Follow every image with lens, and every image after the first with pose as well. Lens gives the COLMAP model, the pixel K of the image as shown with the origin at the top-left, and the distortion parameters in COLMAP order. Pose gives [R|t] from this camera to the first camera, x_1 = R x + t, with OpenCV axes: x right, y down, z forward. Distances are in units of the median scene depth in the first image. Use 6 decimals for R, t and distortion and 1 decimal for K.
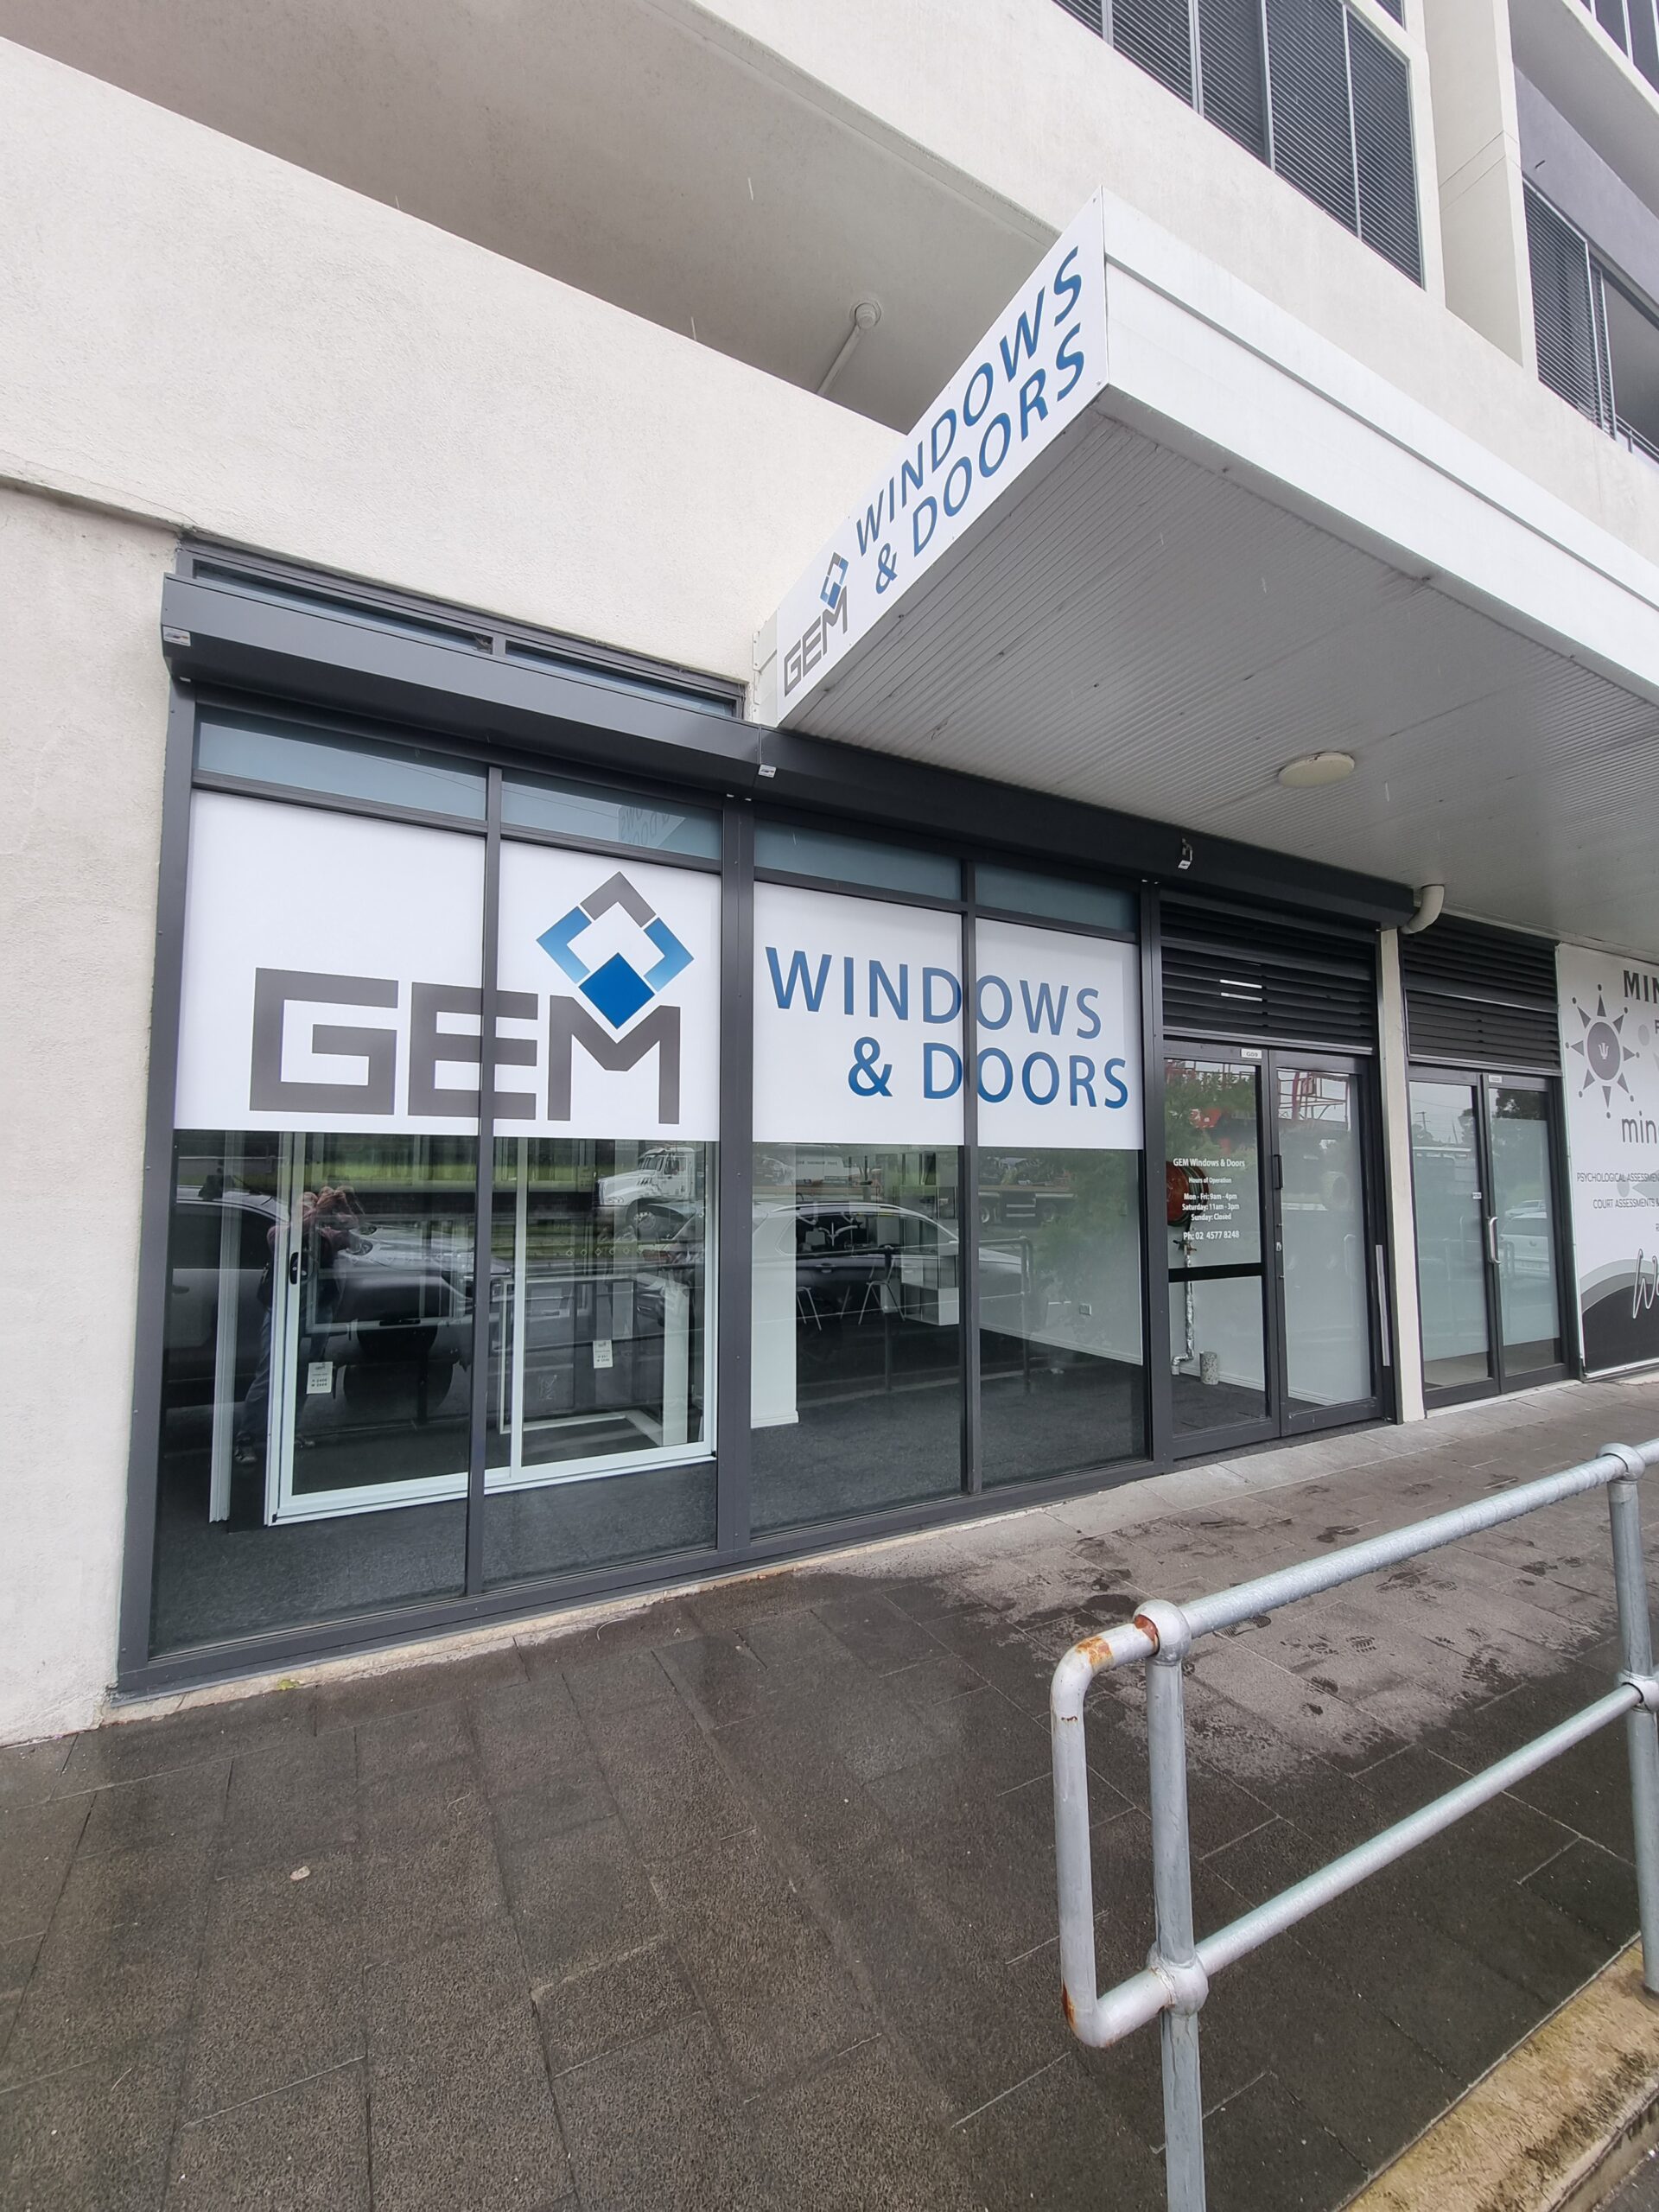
lens RADIAL K [[912.3, 0, 822.1], [0, 912.3, 1114.9], [0, 0, 1]] dist [-0.001872, 0.000153]
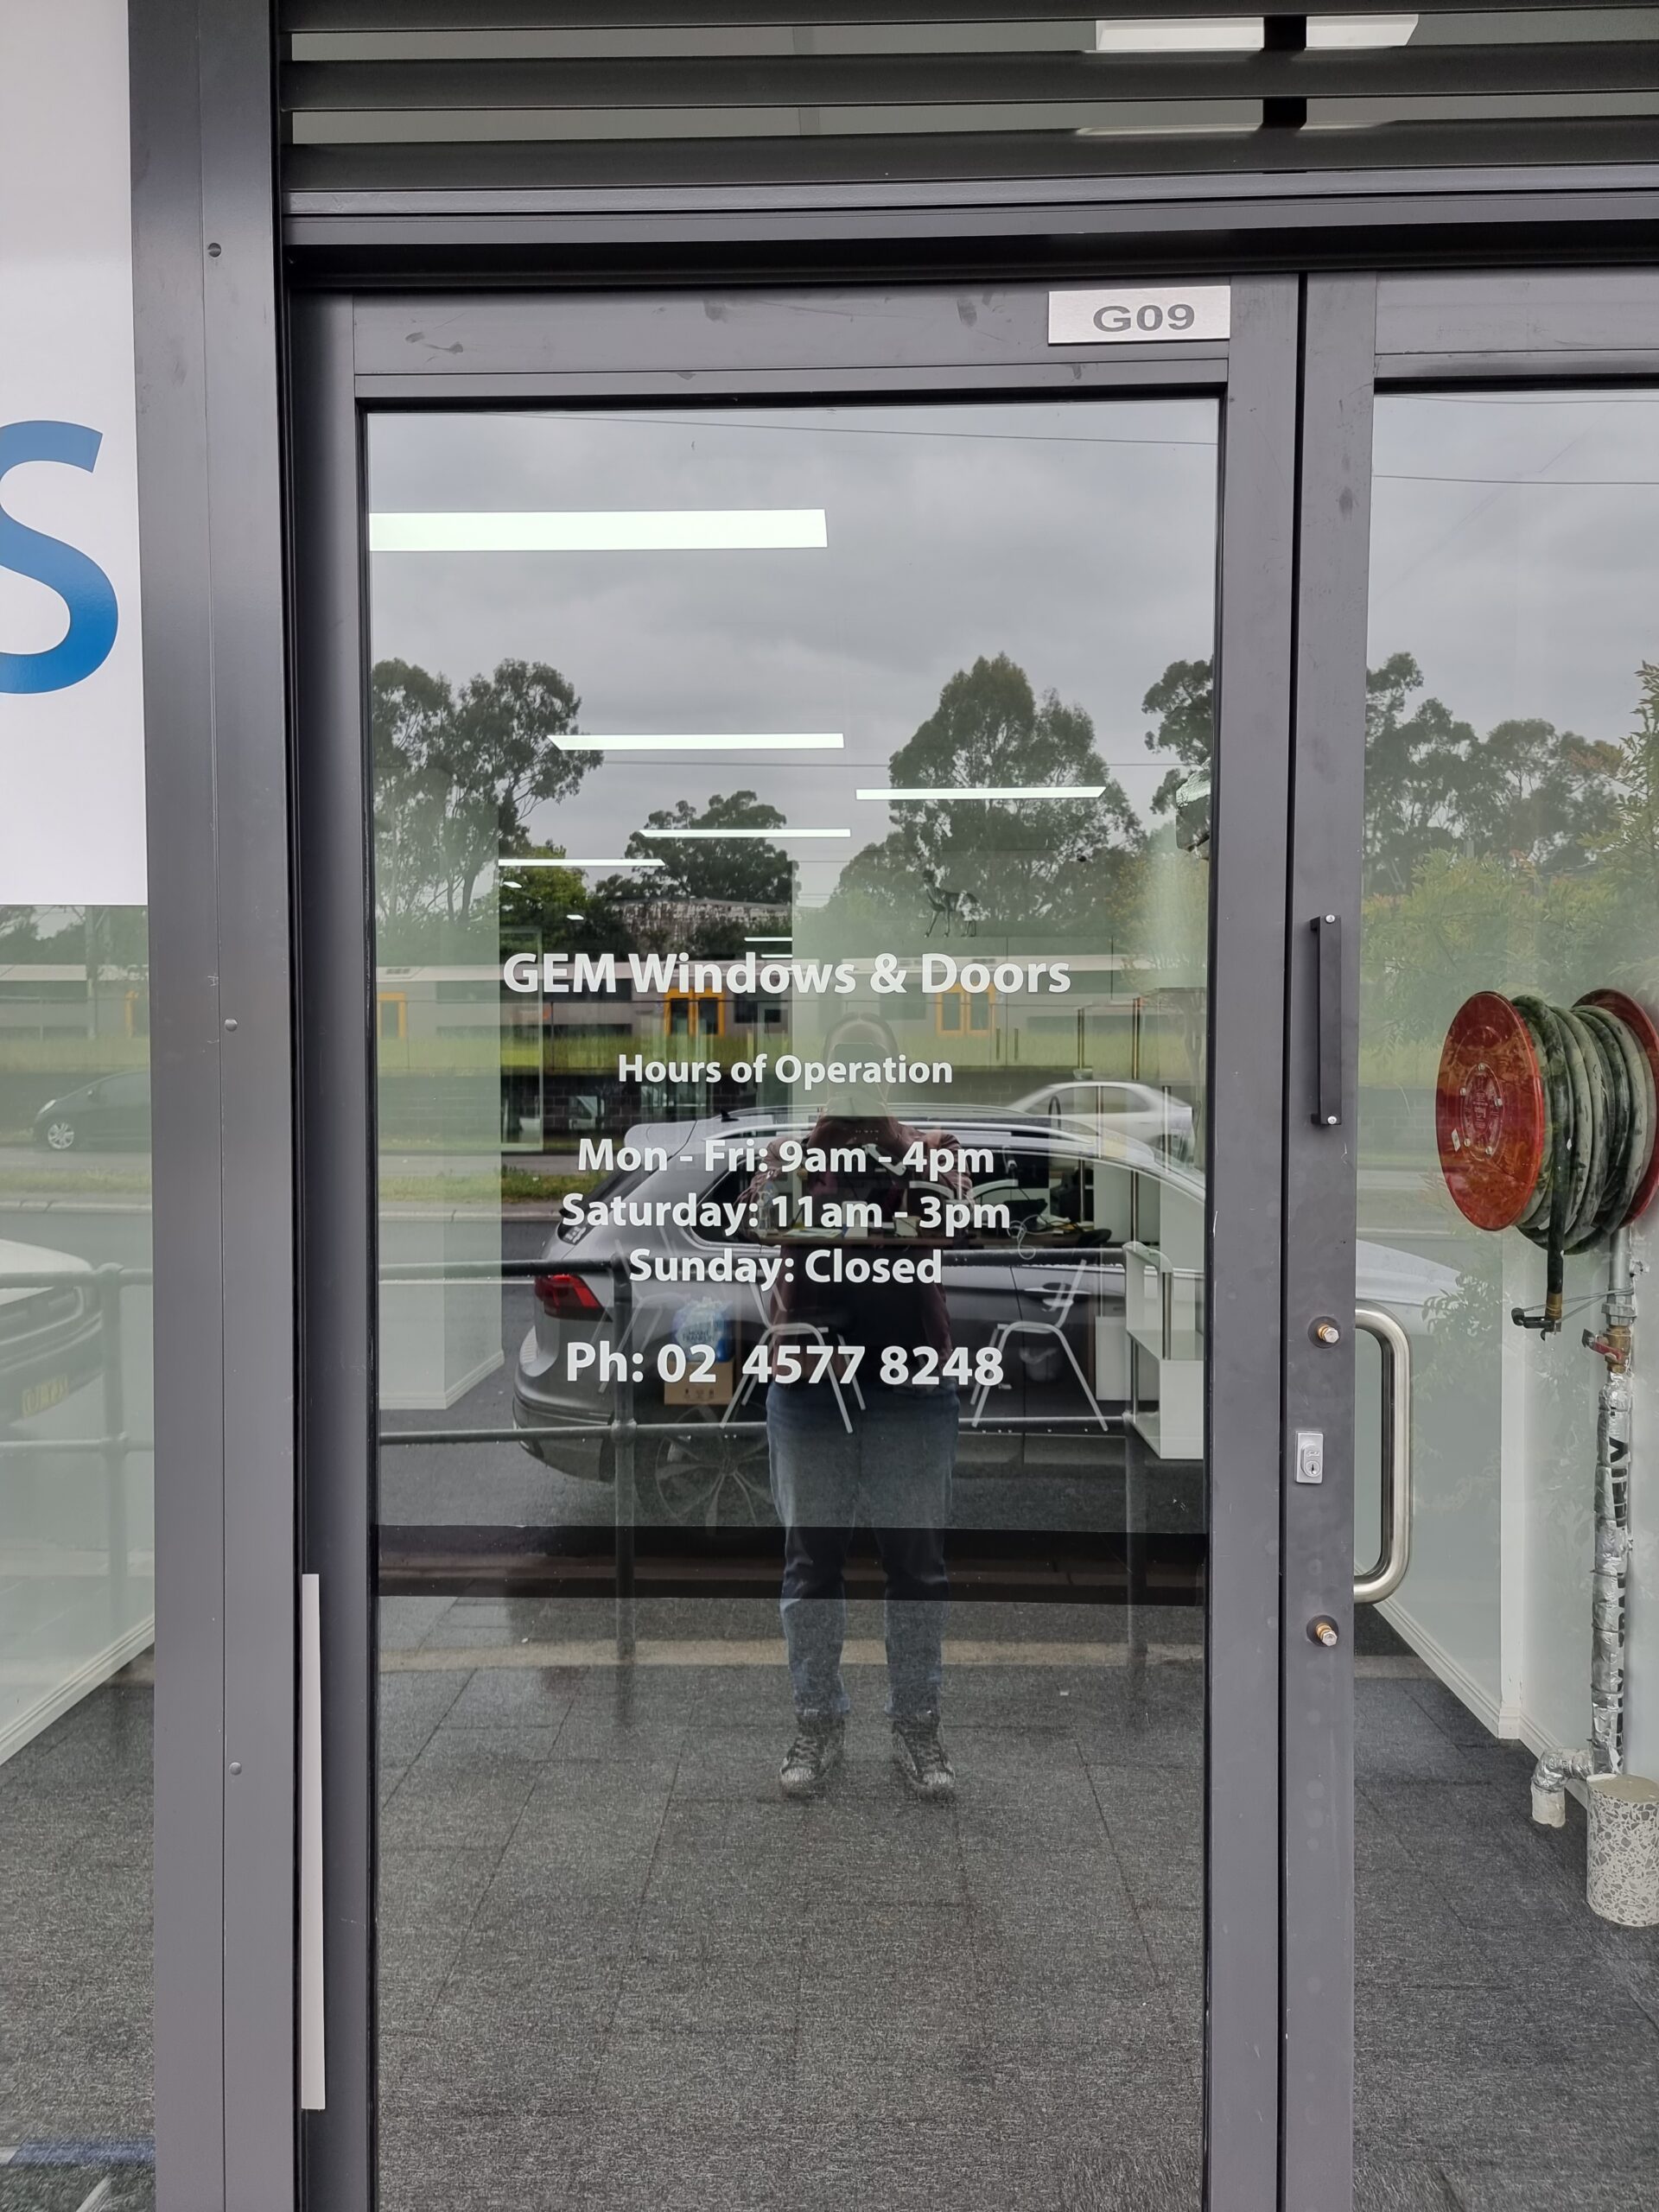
lens RADIAL K [[1516.1, 0, 816.4], [0, 1516.1, 1109.7], [0, 0, 1]] dist [0.100956, -0.093520]
pose [[0.861015, 0.017576, -0.508276, 0.835187], [0.030410, 0.995835, 0.085949, 0.075974], [0.507670, -0.089460, 0.856894, 1.053341]]
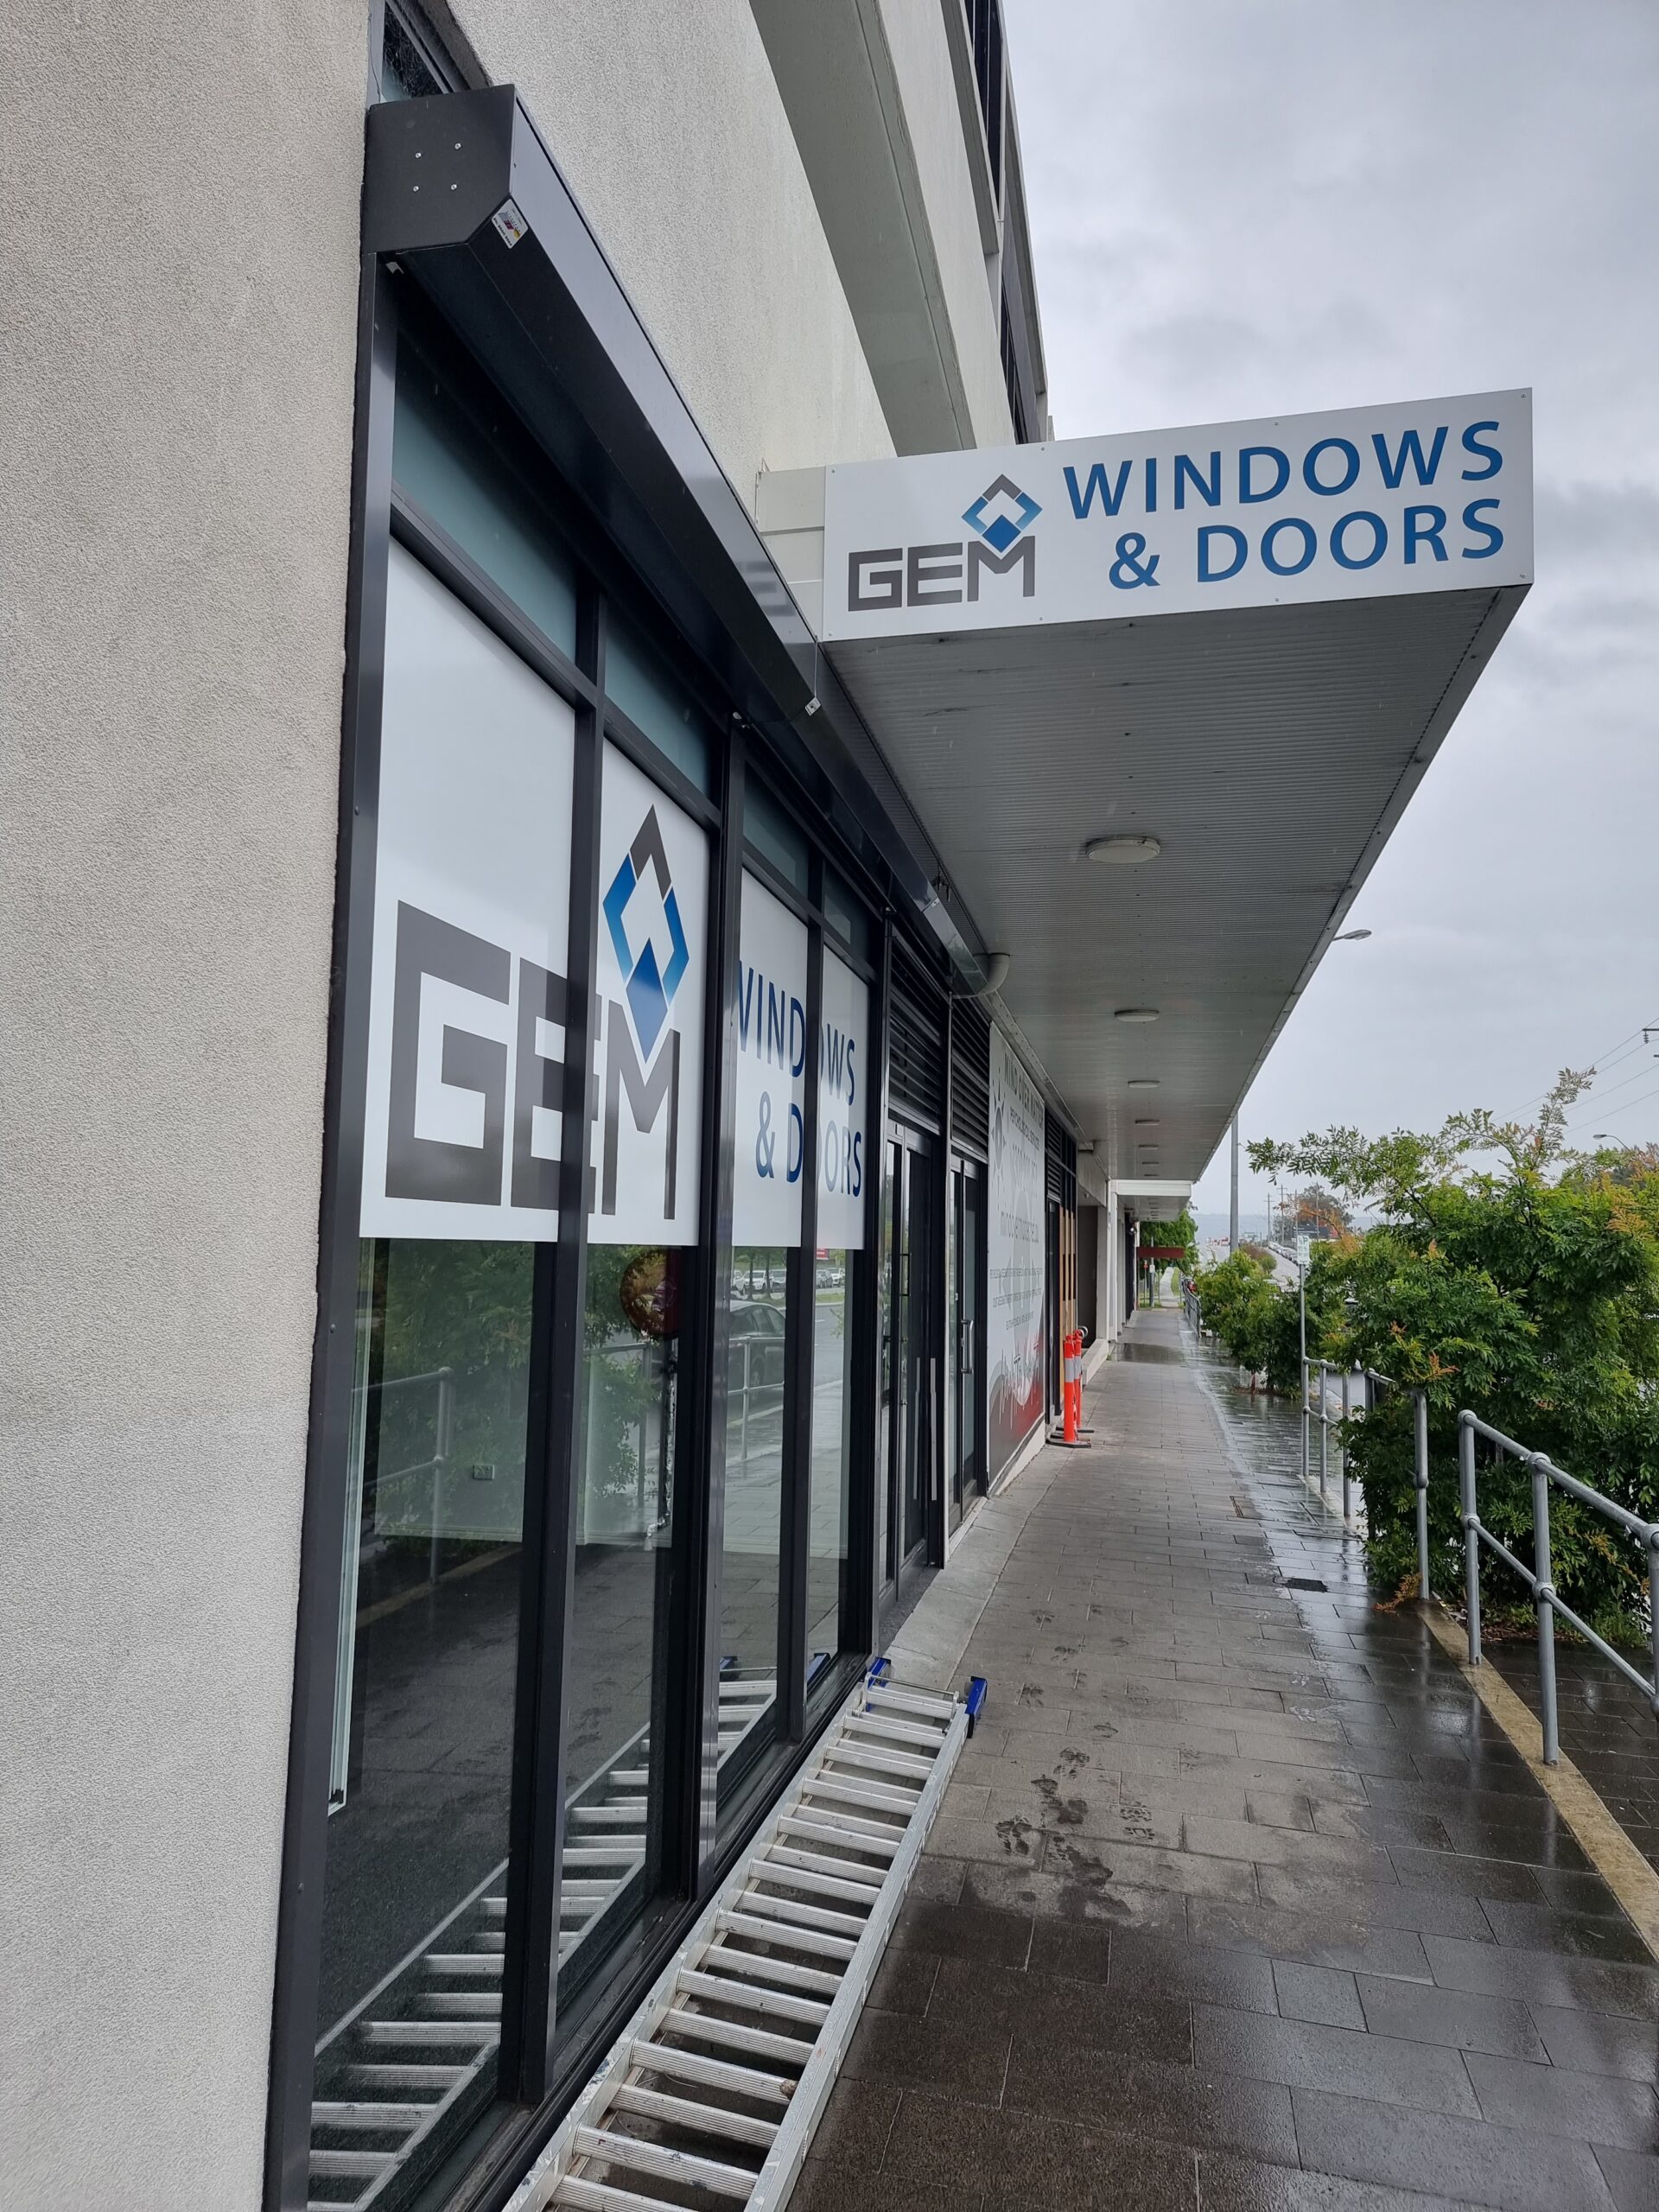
lens RADIAL K [[1516.1, 0, 816.4], [0, 1516.1, 1109.7], [0, 0, 1]] dist [0.100956, -0.093520]
pose [[0.649190, 0.081469, 0.756251, -0.897105], [-0.069898, 0.996430, -0.047341, -0.023044], [-0.757408, -0.022127, 0.652567, 0.249010]]
